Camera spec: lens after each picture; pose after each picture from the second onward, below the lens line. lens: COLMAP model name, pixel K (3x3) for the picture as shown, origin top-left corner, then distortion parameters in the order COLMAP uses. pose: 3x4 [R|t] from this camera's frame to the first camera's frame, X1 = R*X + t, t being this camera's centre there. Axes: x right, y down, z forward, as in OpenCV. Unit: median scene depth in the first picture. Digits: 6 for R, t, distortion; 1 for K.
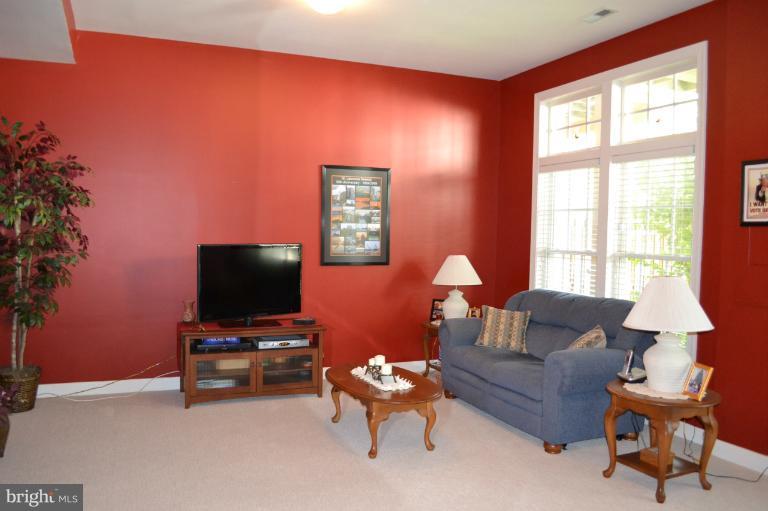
lens RADIAL K [[605.0, 0, 380.2], [0, 605.0, 254.6], [0, 0, 1]] dist [-0.087484, 0.017978]
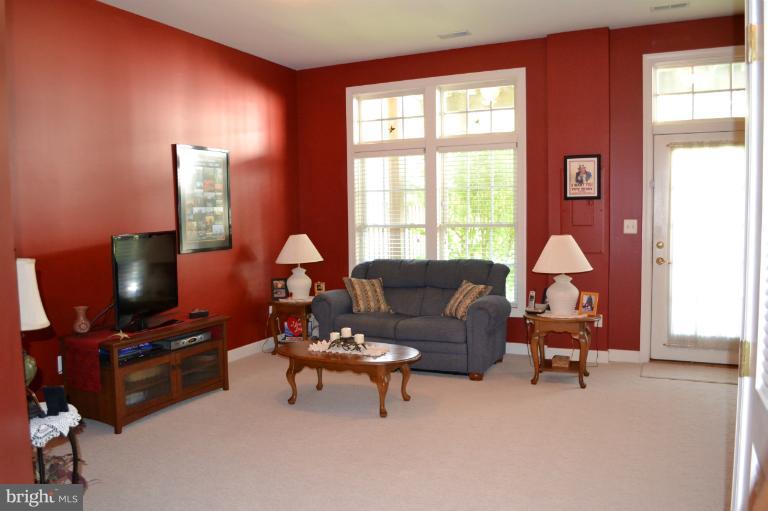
lens RADIAL K [[605.0, 0, 377.4], [0, 605.0, 259.9], [0, 0, 1]] dist [-0.087484, 0.017978]
pose [[0.739558, -0.082127, 0.668064, -0.500331], [0.057985, 0.996612, 0.058326, -0.008842], [-0.670591, -0.004398, 0.741815, 0.128144]]
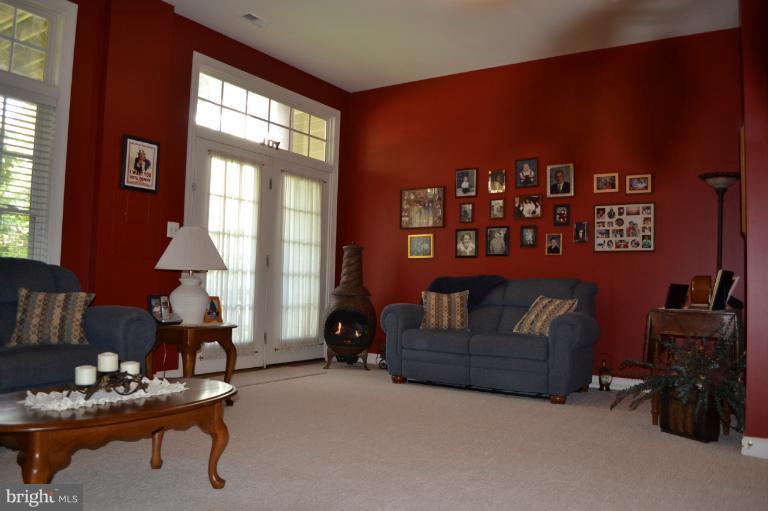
lens RADIAL K [[605.0, 0, 384.4], [0, 605.0, 255.9], [0, 0, 1]] dist [-0.087484, 0.017978]
pose [[-0.563633, 0.004192, 0.826015, -0.433022], [-0.011787, 0.999845, -0.013117, 0.062696], [-0.825941, -0.017129, -0.563496, 0.812321]]
